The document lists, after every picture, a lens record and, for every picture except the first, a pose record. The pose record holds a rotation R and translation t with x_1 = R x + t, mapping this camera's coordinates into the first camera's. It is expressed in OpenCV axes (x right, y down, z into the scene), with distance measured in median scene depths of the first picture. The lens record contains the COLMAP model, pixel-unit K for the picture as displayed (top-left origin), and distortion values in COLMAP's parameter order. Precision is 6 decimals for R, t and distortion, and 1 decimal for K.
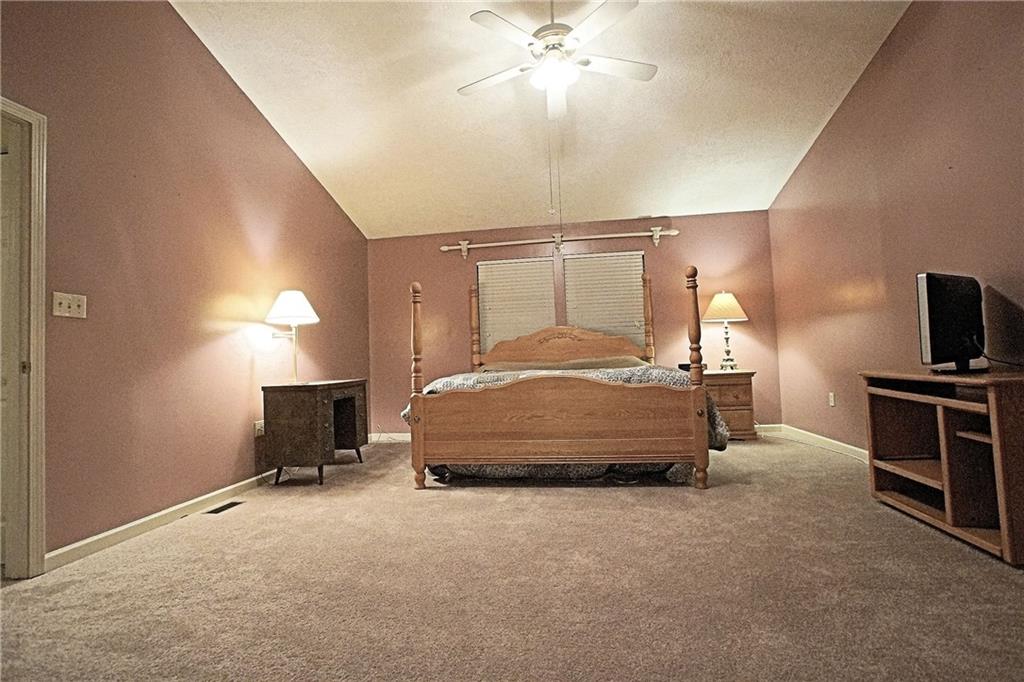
lens RADIAL K [[498.7, 0, 495.4], [0, 498.7, 337.6], [0, 0, 1]] dist [-0.065615, 0.030962]
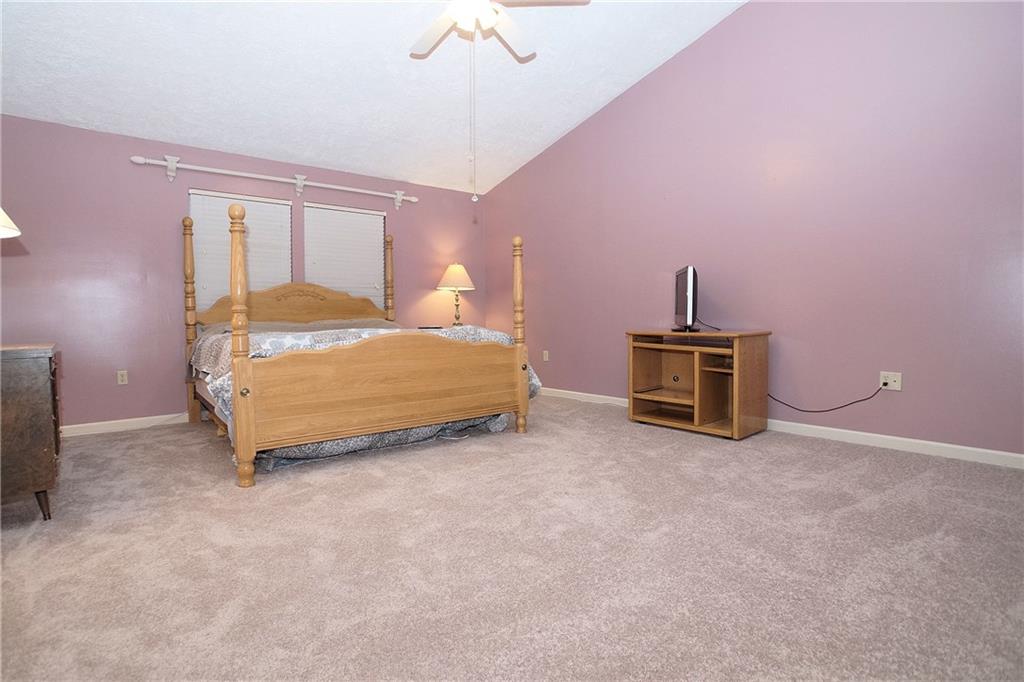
lens RADIAL K [[498.7, 0, 495.4], [0, 498.7, 337.6], [0, 0, 1]] dist [-0.065615, 0.030962]
pose [[0.680603, 0.001727, 0.732651, -0.456367], [-0.045929, 0.998131, 0.040313, 0.039693], [-0.731212, -0.061087, 0.679410, 0.257331]]
